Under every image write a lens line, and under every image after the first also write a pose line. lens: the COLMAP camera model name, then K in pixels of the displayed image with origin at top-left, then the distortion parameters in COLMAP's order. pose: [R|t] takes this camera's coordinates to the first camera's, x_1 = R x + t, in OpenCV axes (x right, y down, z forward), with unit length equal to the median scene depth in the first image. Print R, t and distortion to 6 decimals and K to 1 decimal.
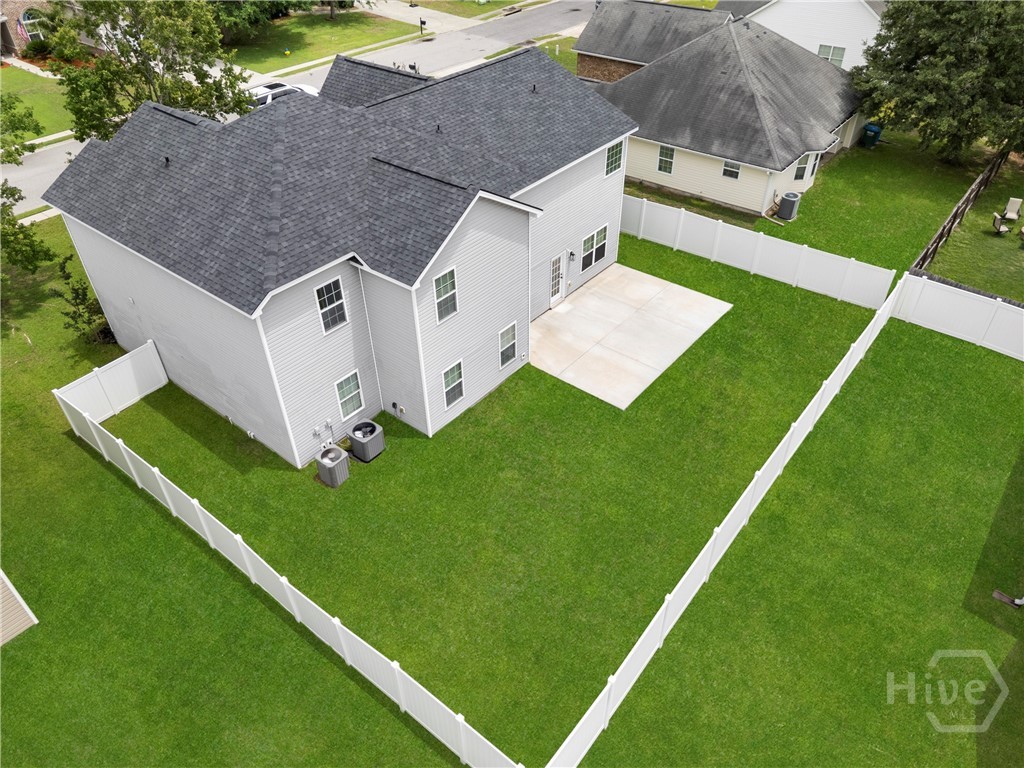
lens RADIAL K [[727.5, 0, 506.6], [0, 727.5, 388.9], [0, 0, 1]] dist [0.087464, -0.078091]
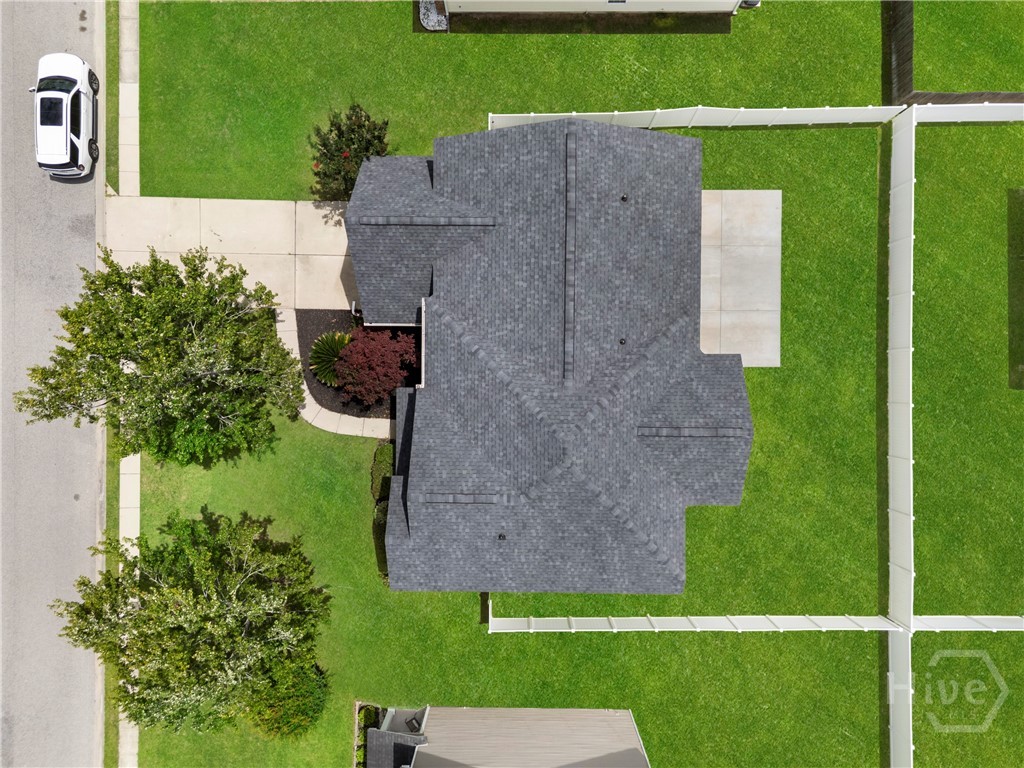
lens RADIAL K [[727.5, 0, 506.6], [0, 727.5, 388.9], [0, 0, 1]] dist [0.087464, -0.078091]
pose [[0.779695, -0.626053, 0.011582, -0.253010], [0.384992, 0.493898, 0.779644, -1.098245], [-0.493819, -0.603425, 0.626115, 0.317924]]
